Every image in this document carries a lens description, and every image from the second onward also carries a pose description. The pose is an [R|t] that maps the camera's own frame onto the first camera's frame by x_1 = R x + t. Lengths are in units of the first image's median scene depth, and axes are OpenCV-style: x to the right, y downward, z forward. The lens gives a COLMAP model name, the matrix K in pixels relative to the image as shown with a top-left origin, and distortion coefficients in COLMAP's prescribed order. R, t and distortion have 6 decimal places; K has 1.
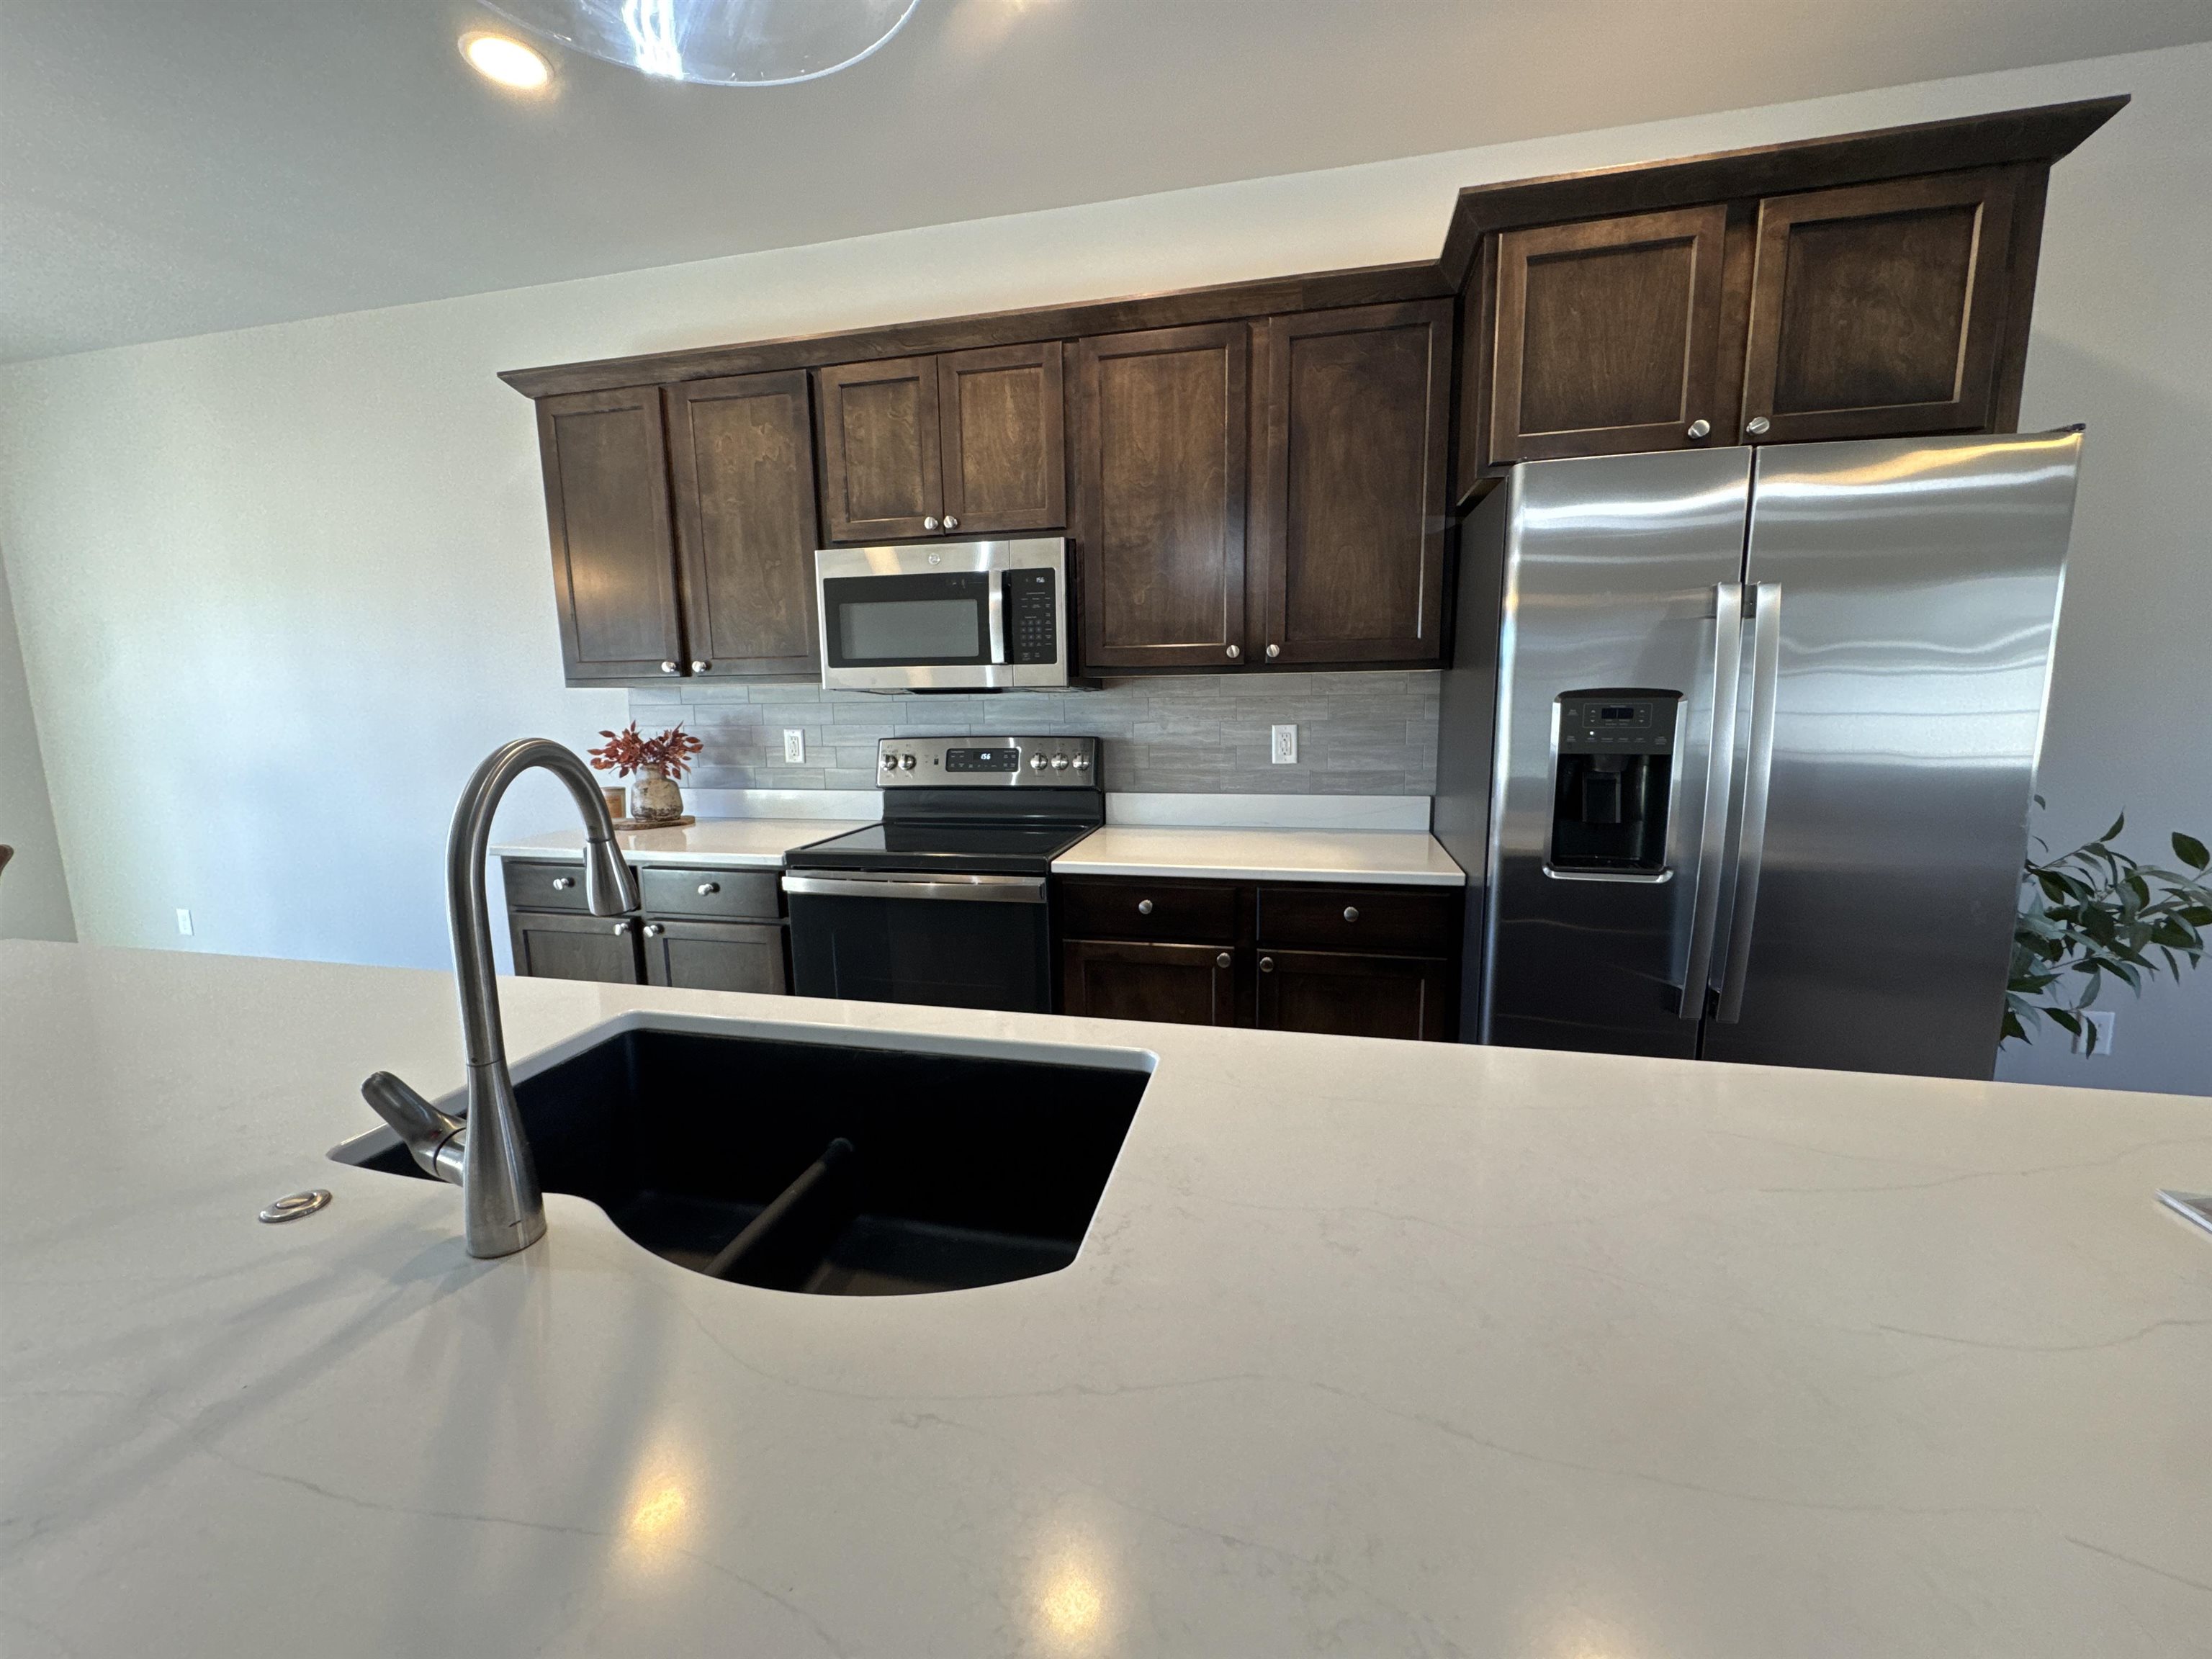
lens RADIAL K [[887.1, 0, 1118.0], [0, 887.1, 824.6], [0, 0, 1]] dist [-0.003624, -0.000966]
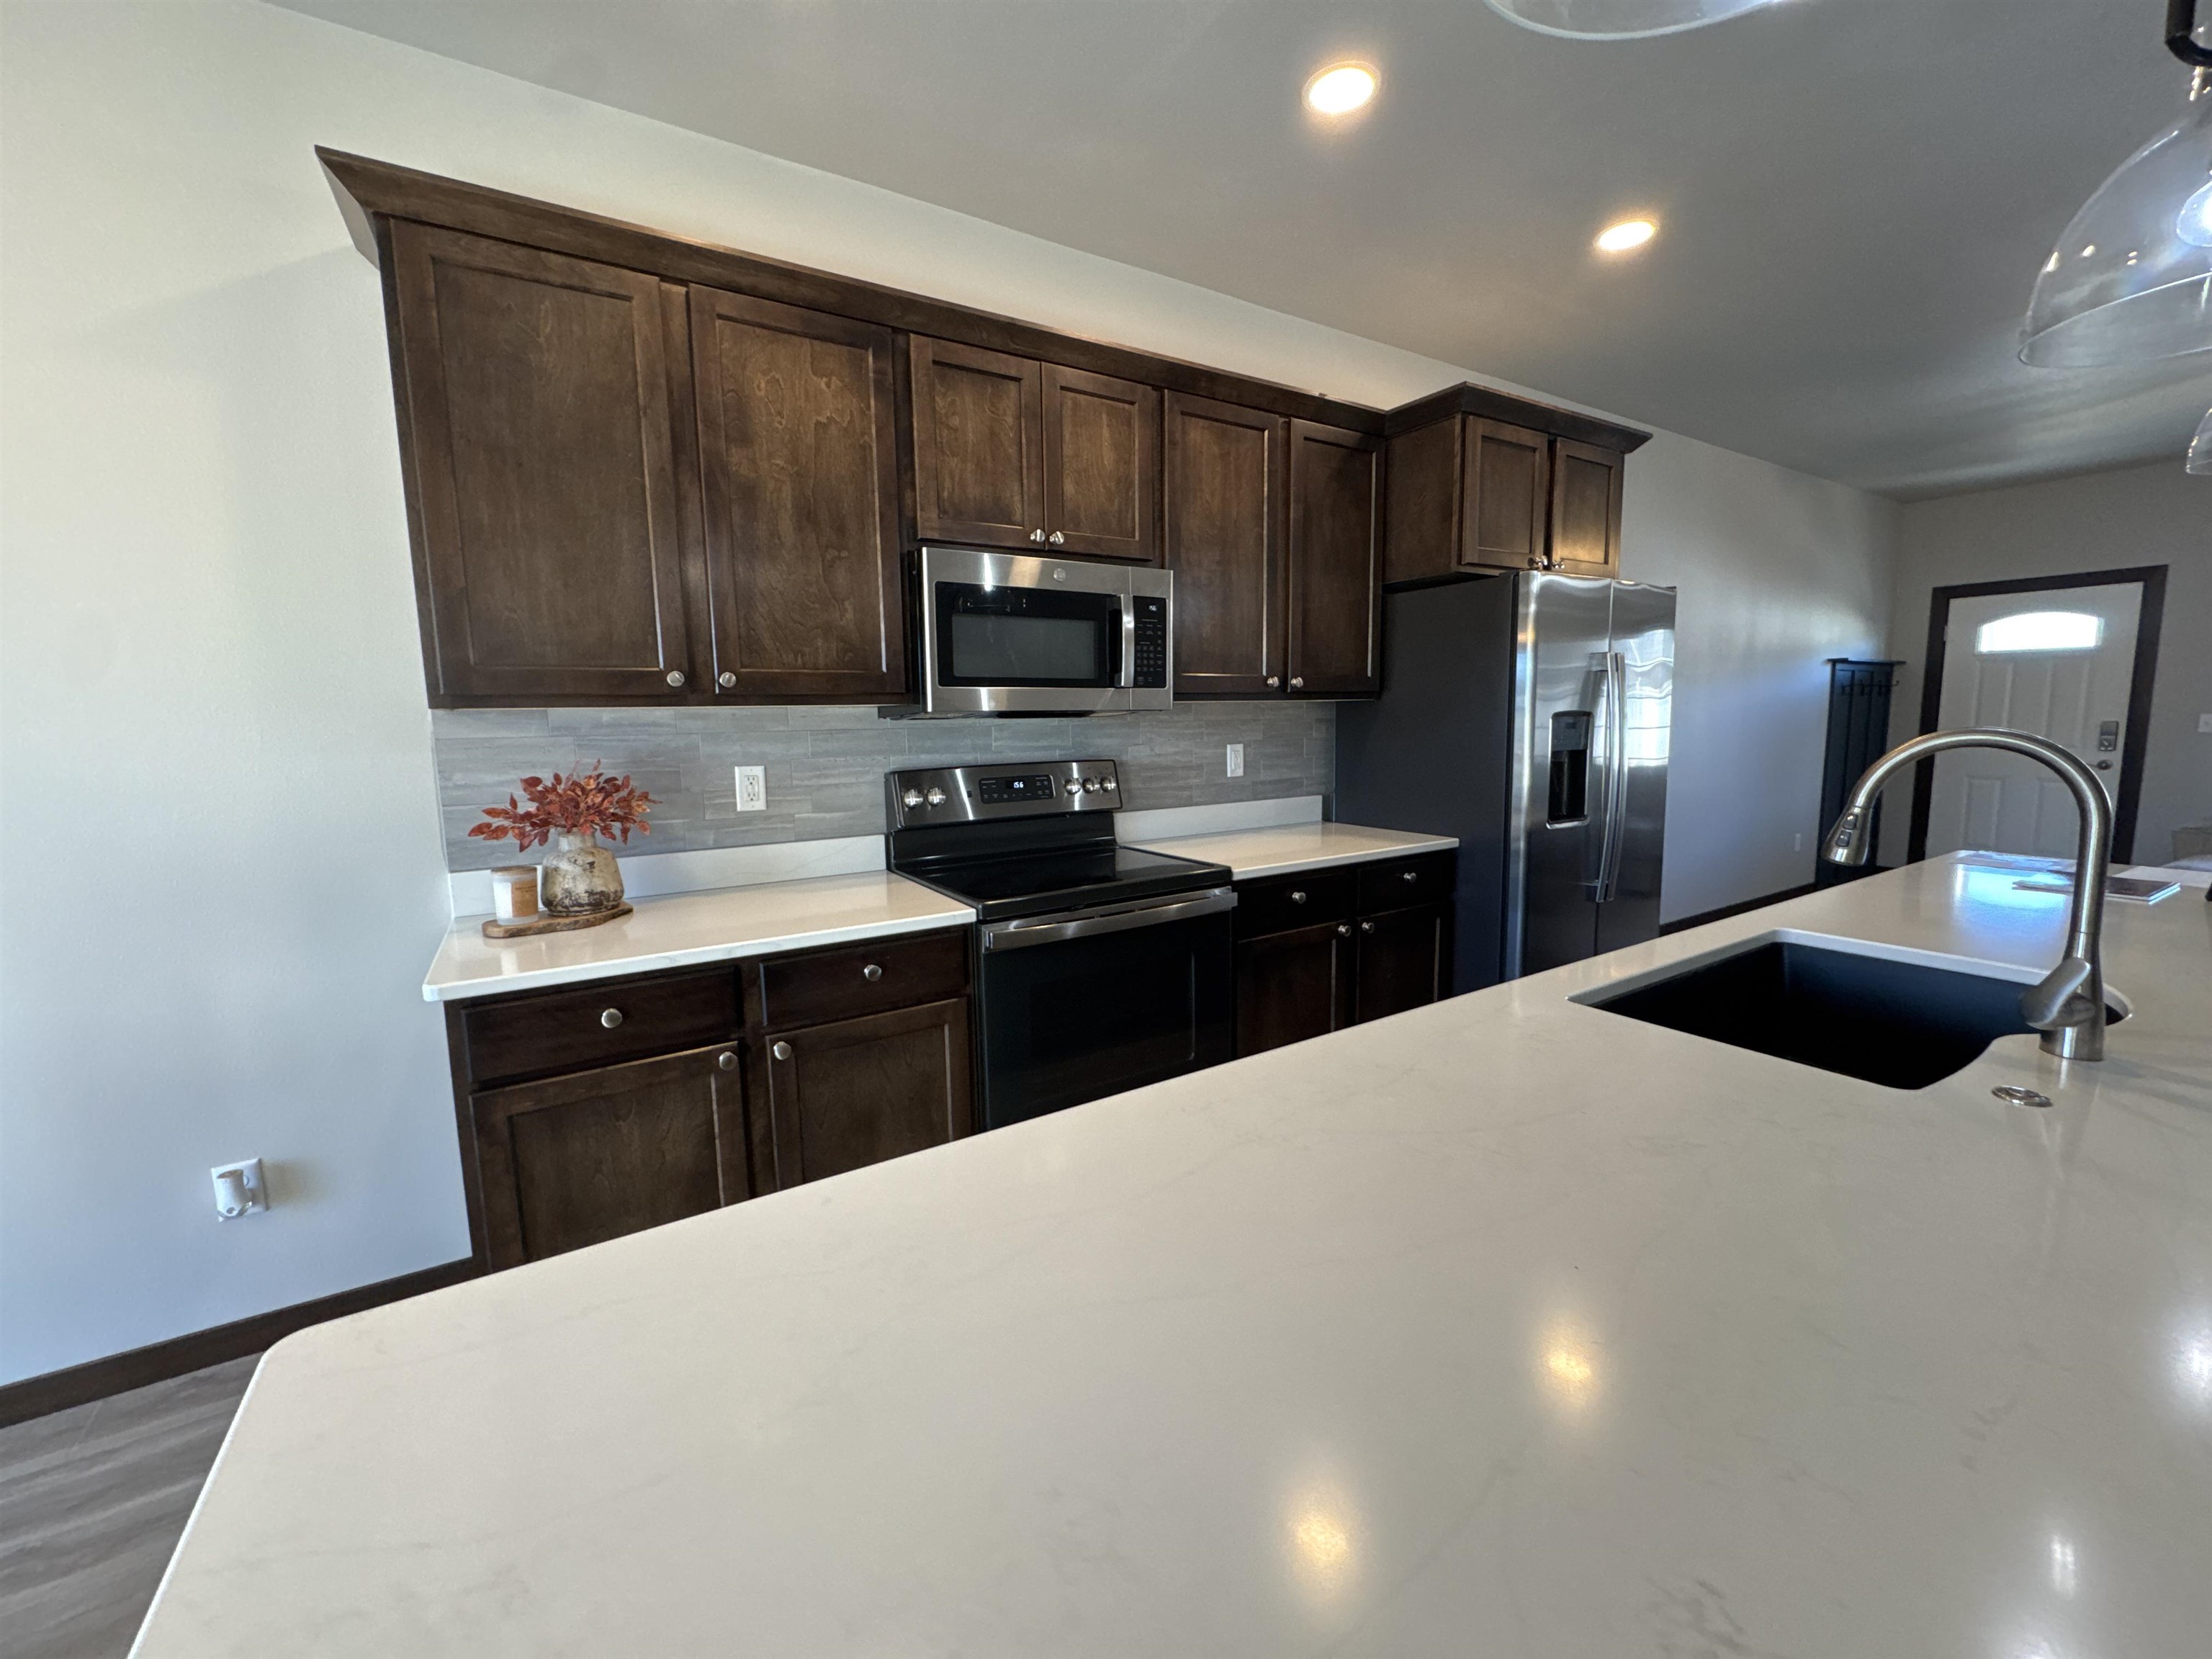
lens RADIAL K [[887.1, 0, 1121.3], [0, 887.1, 825.5], [0, 0, 1]] dist [-0.003624, -0.000966]
pose [[0.694586, -0.086207, 0.714225, -0.801107], [0.112801, 0.993565, 0.010223, -0.033631], [-0.710511, 0.073465, 0.699841, 0.286959]]
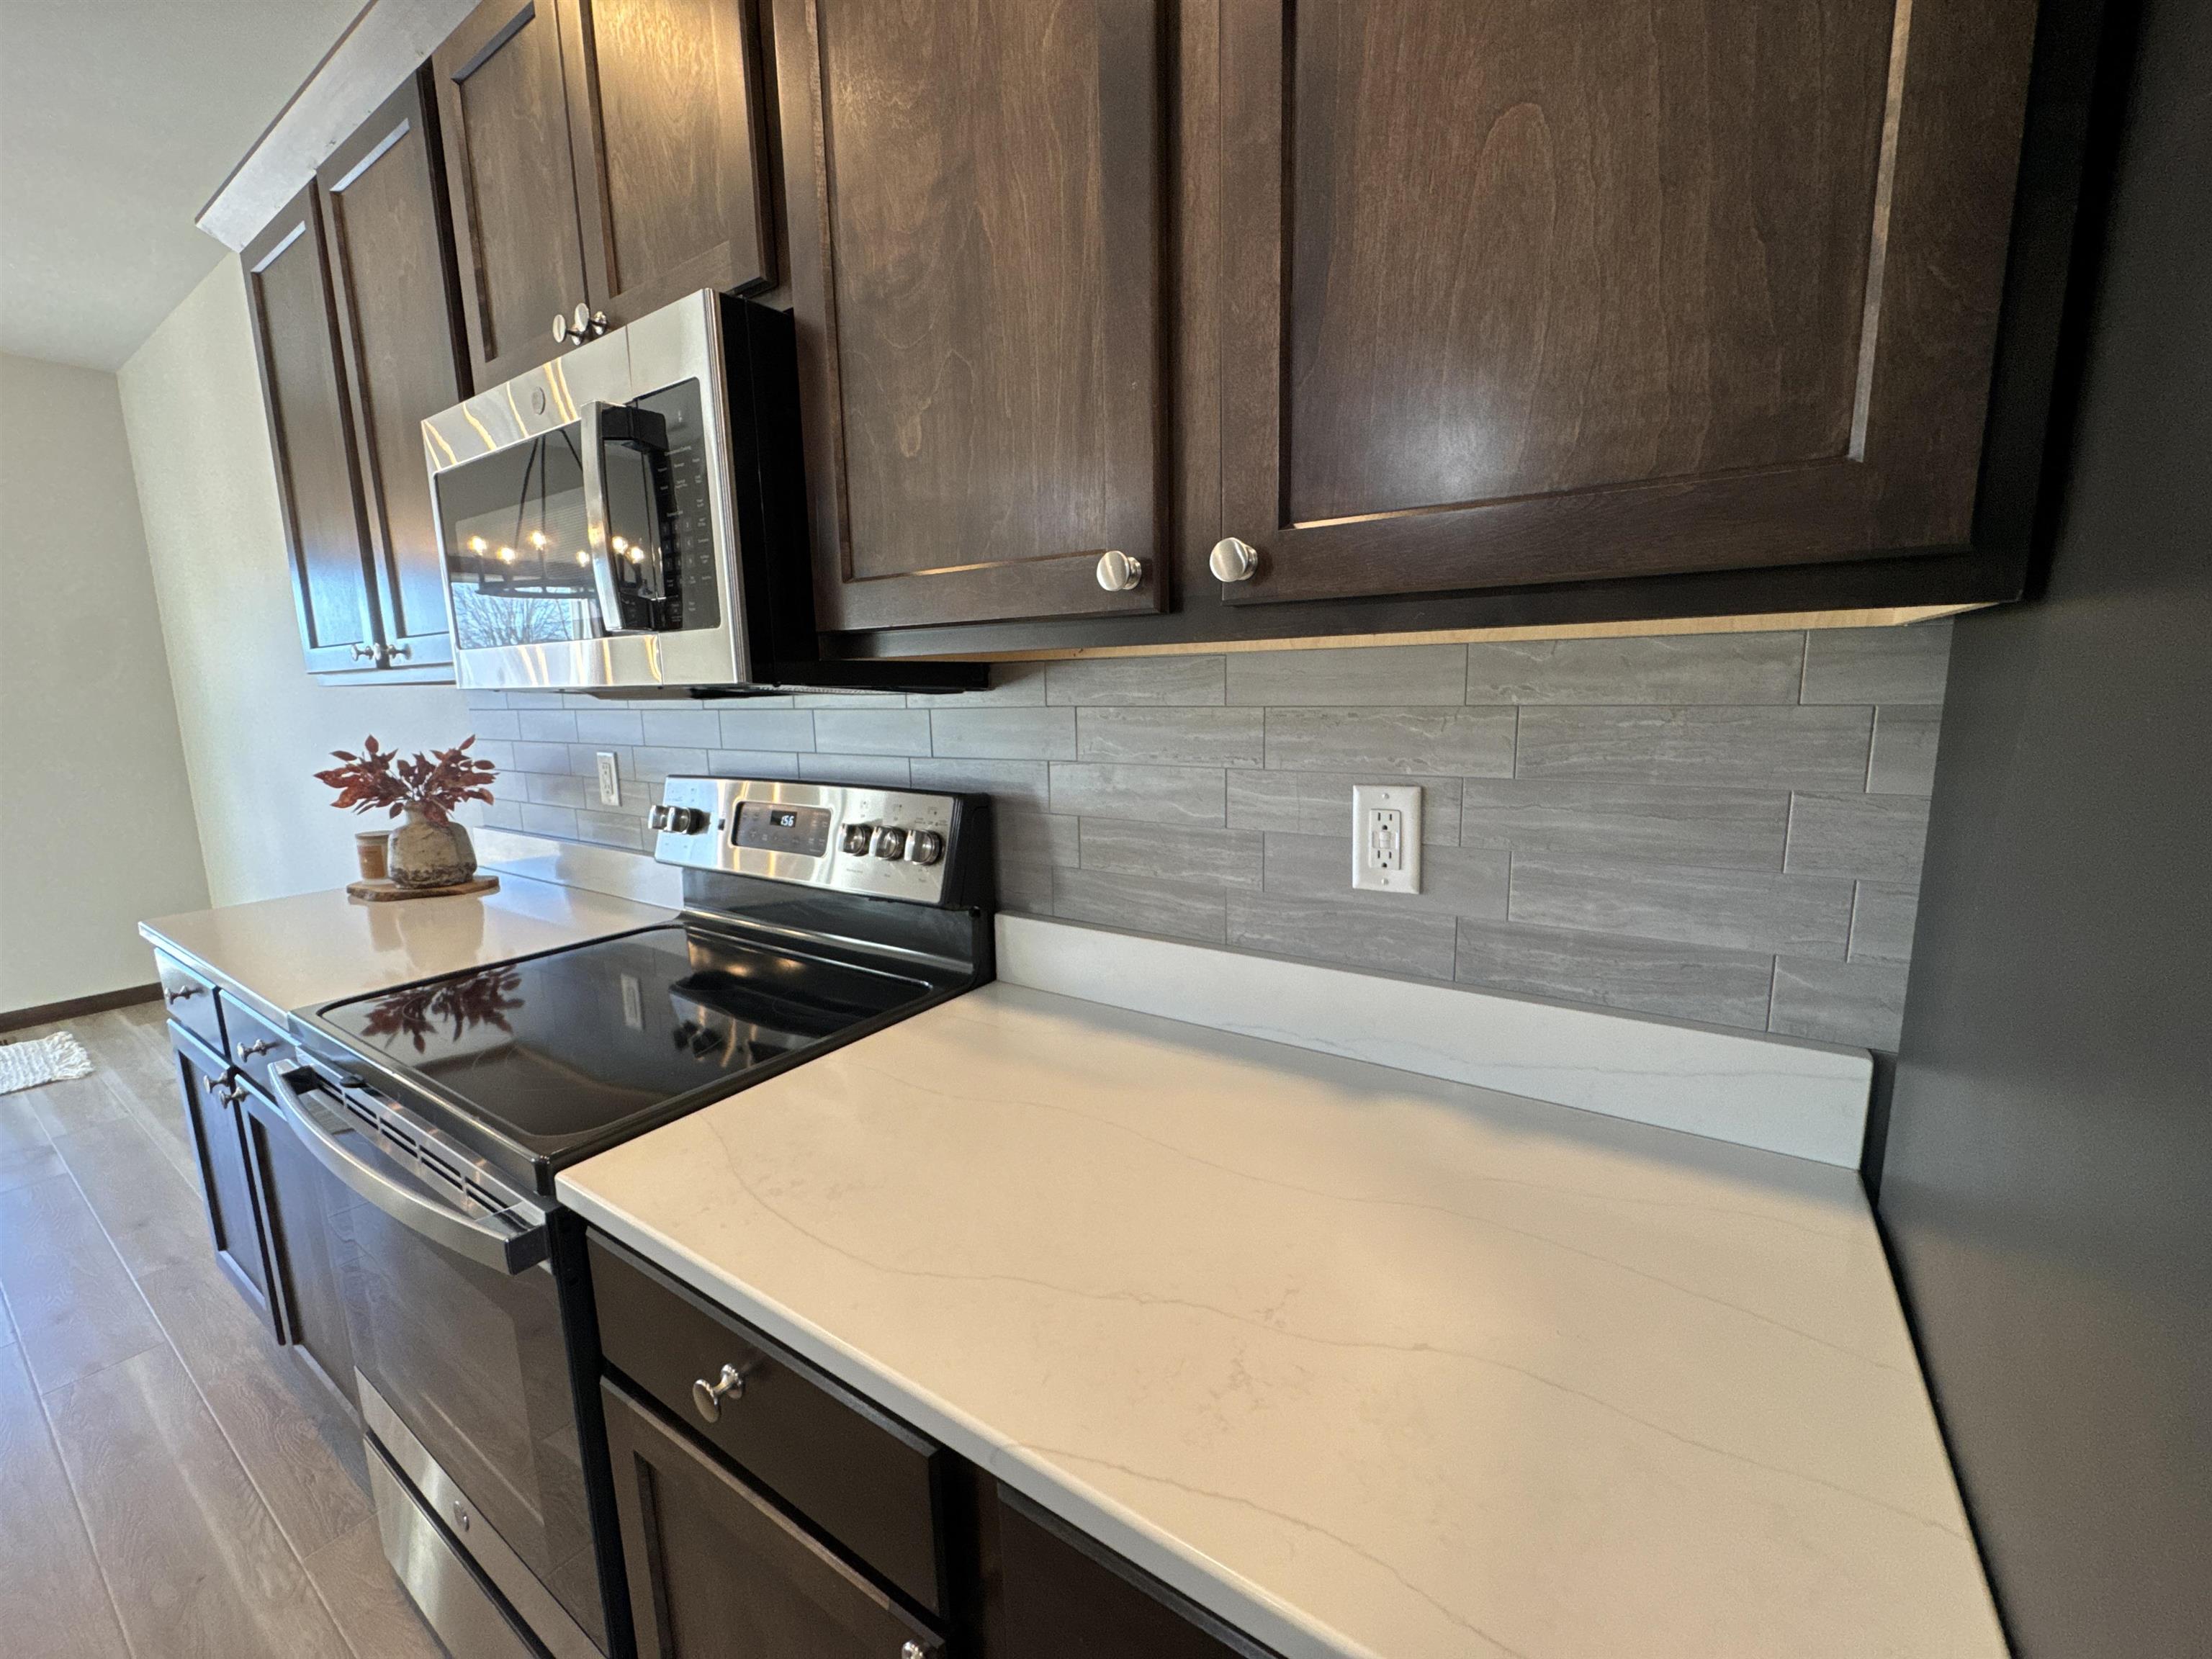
lens RADIAL K [[887.1, 0, 1109.4], [0, 887.1, 824.8], [0, 0, 1]] dist [-0.003624, -0.000966]
pose [[0.928257, 0.054937, -0.367859, 0.222041], [-0.050315, 0.998488, 0.022152, -0.101470], [0.368520, -0.002054, 0.929618, 0.638201]]
